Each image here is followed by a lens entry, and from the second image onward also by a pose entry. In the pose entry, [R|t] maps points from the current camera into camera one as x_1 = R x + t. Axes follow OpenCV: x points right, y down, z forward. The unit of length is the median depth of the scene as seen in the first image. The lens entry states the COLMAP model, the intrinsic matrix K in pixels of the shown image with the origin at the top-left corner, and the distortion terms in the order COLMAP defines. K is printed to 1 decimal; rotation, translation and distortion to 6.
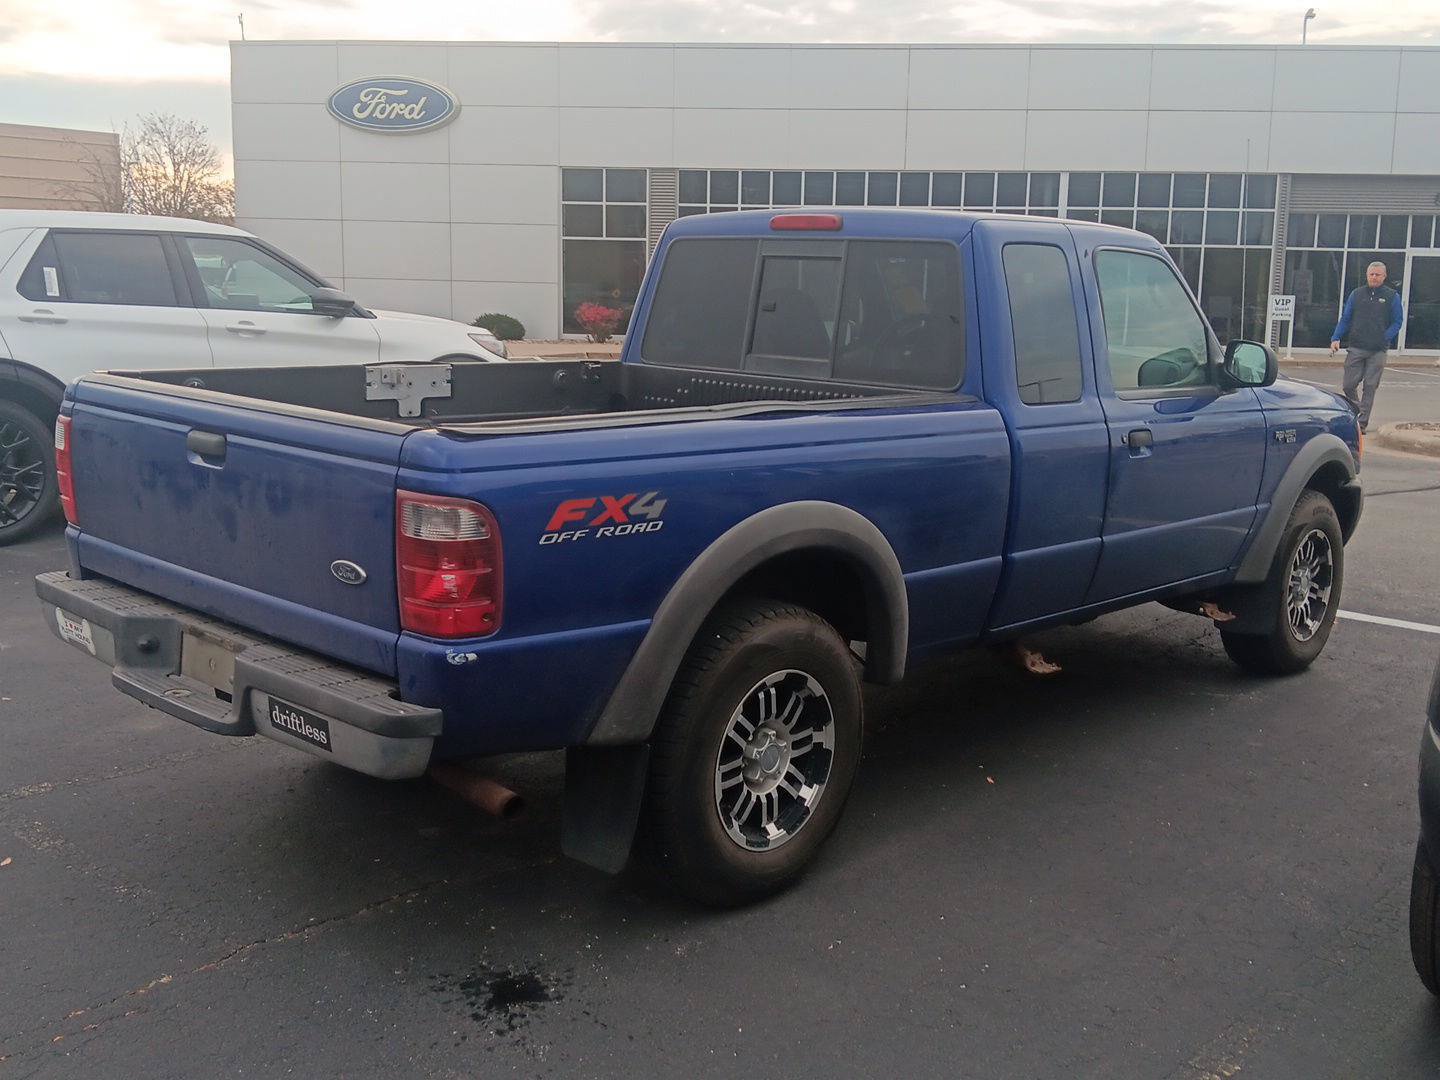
lens RADIAL K [[1479.9, 0, 716.4], [0, 1479.9, 535.0], [0, 0, 1]] dist [0.143105, -0.354788]
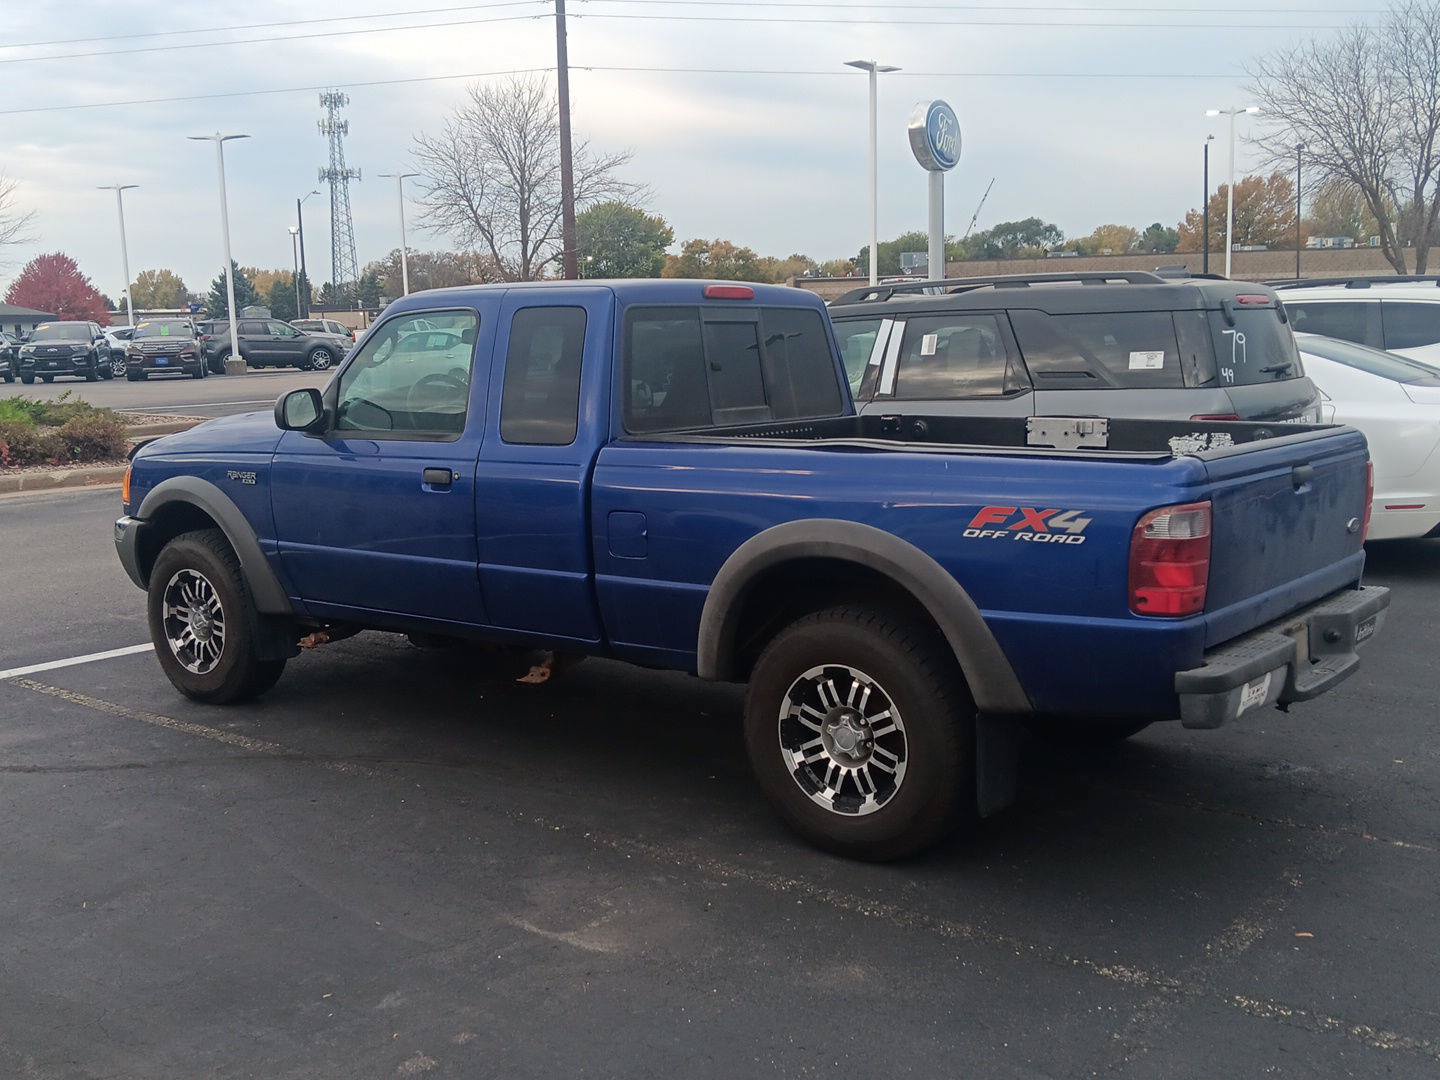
lens RADIAL K [[1479.2, 0, 713.1], [0, 1479.2, 540.5], [0, 0, 1]] dist [0.144679, -0.356233]
pose [[-0.088103, -0.166800, 0.982047, -1.101681], [0.183310, 0.966328, 0.180575, -0.233085], [-0.979099, 0.195929, -0.054560, 1.107349]]
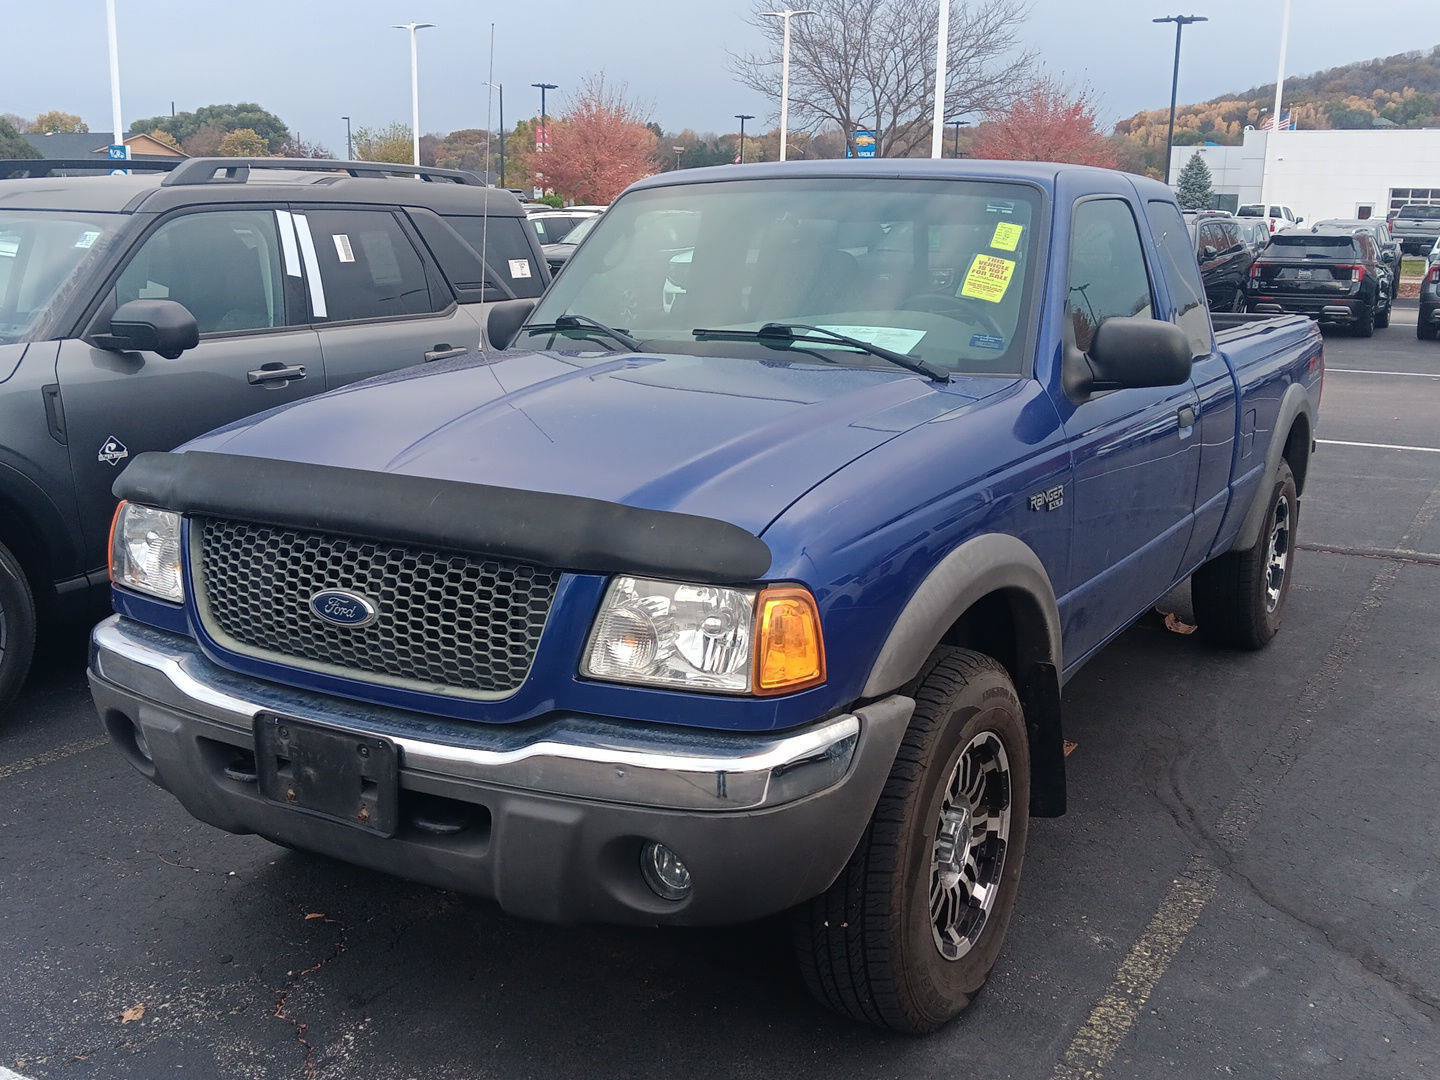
lens RADIAL K [[1479.2, 0, 713.1], [0, 1479.2, 540.5], [0, 0, 1]] dist [0.144679, -0.356233]
pose [[-0.974132, 0.005140, -0.225921, 0.478418], [-0.077540, 0.931442, 0.355532, -0.337819], [0.212260, 0.363853, -0.906949, 1.995254]]
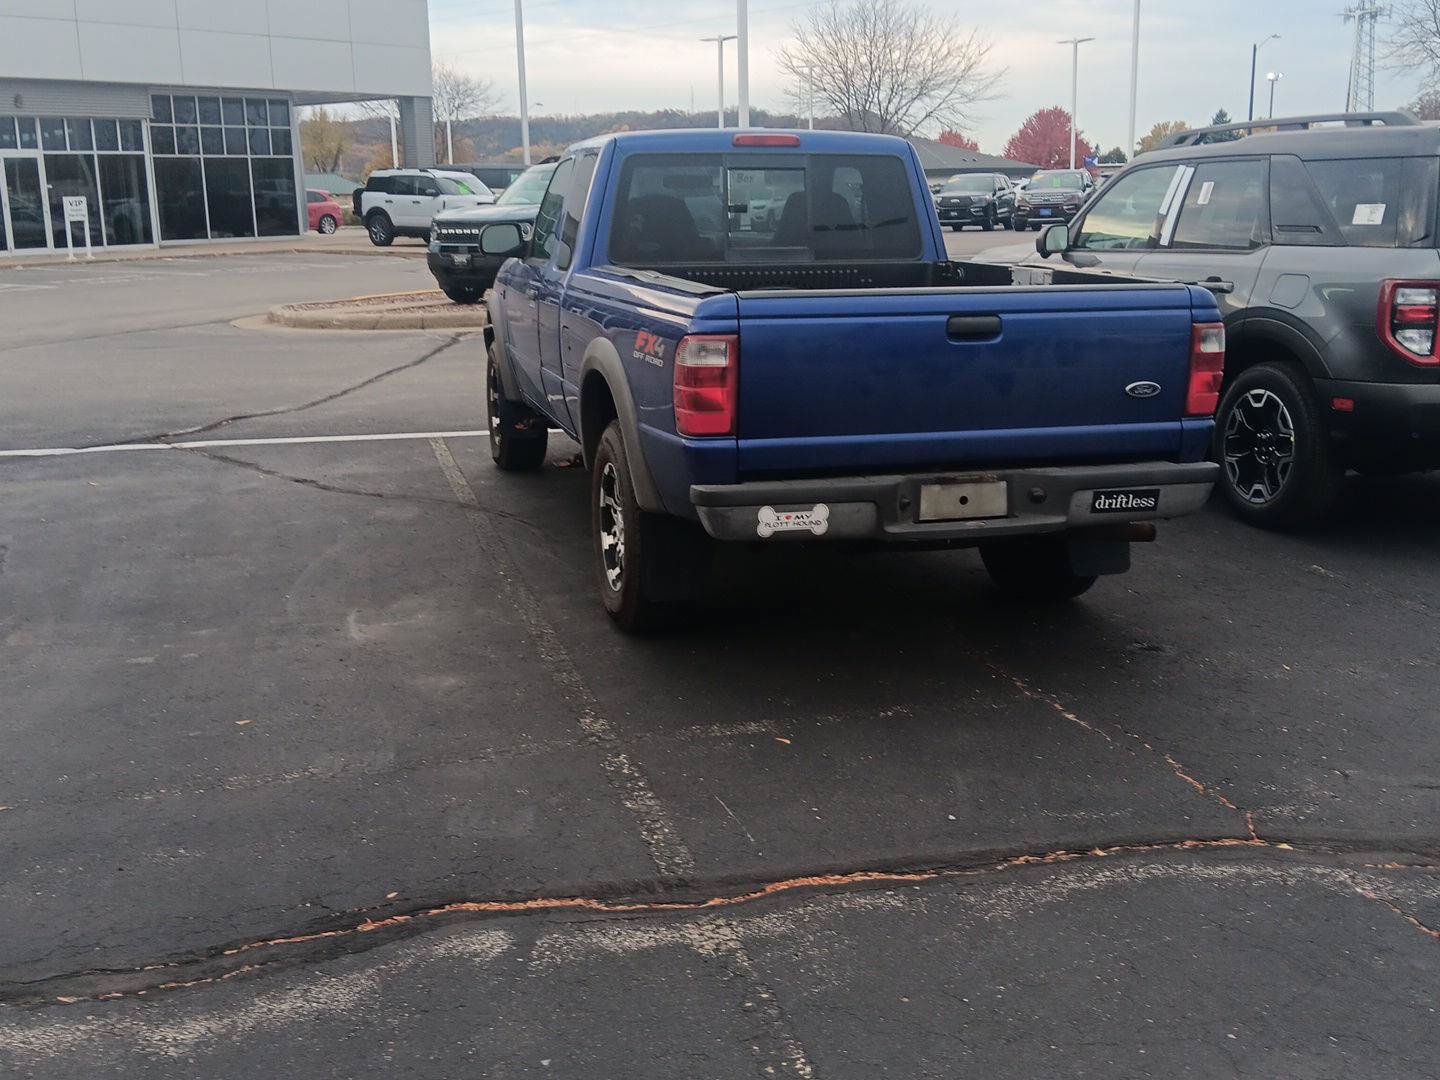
lens RADIAL K [[1479.2, 0, 713.1], [0, 1479.2, 540.5], [0, 0, 1]] dist [0.144679, -0.356233]
pose [[0.530726, -0.222879, 0.817713, -1.084005], [0.166669, 0.973410, 0.157143, -0.084011], [-0.830994, 0.052887, 0.553762, 0.343849]]
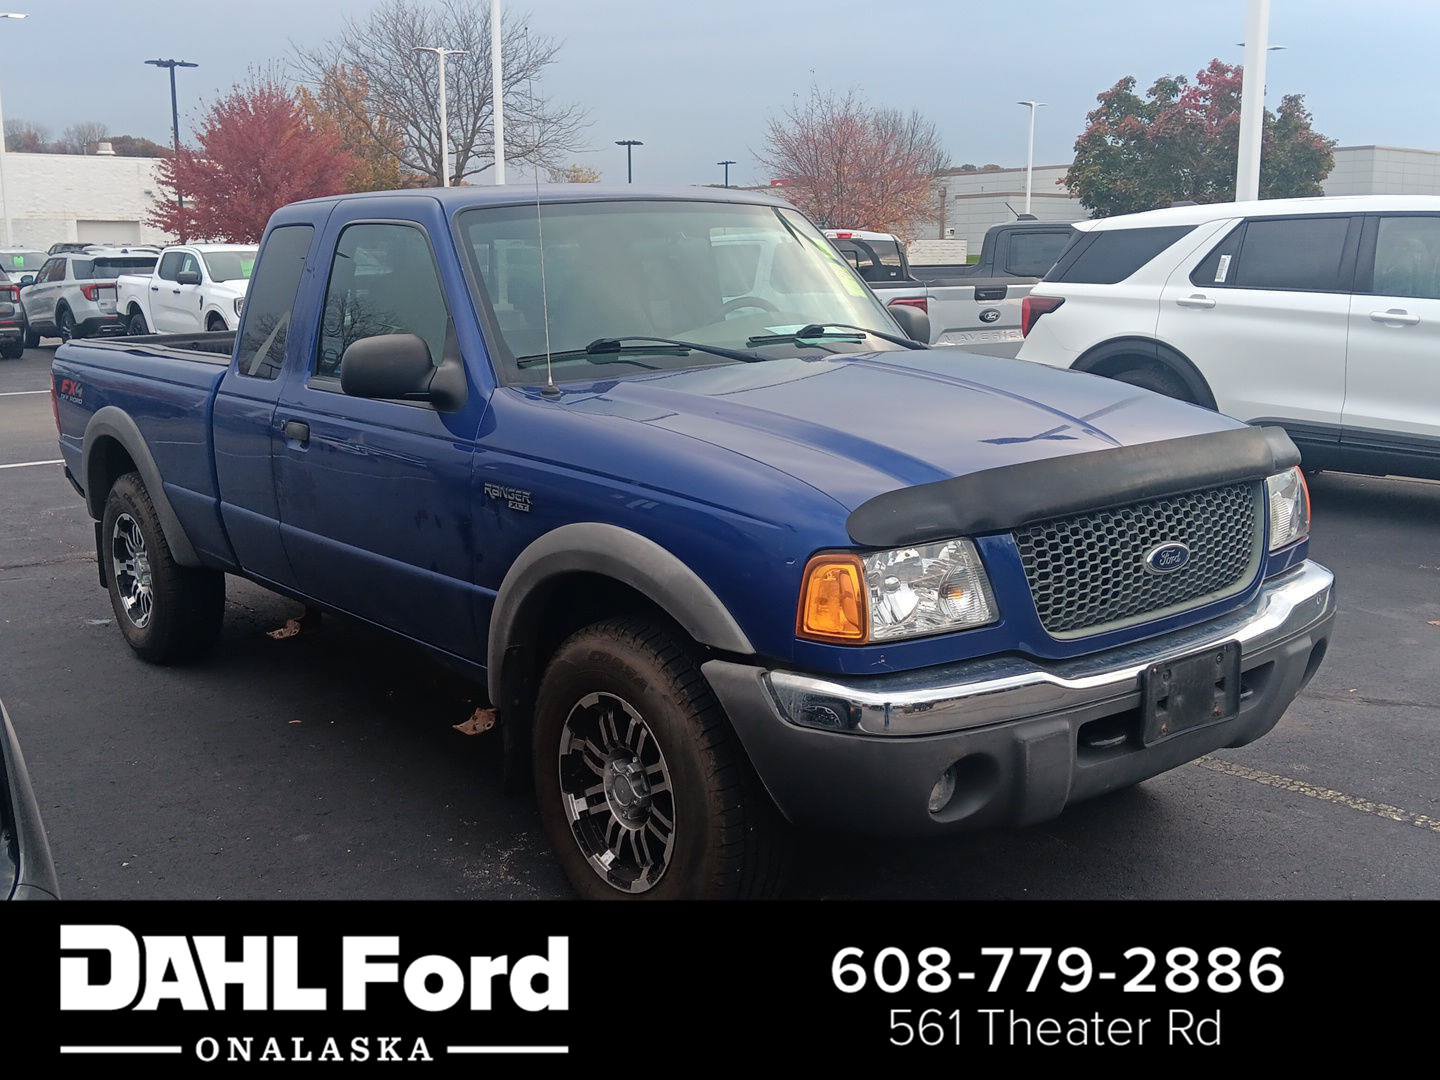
lens RADIAL K [[1479.9, 0, 716.4], [0, 1479.9, 535.0], [0, 0, 1]] dist [0.143105, -0.354788]
pose [[-0.140682, 0.160202, -0.977008, 1.156818], [-0.154563, 0.971168, 0.181501, -0.207486], [0.977916, 0.176543, -0.111865, 1.355393]]
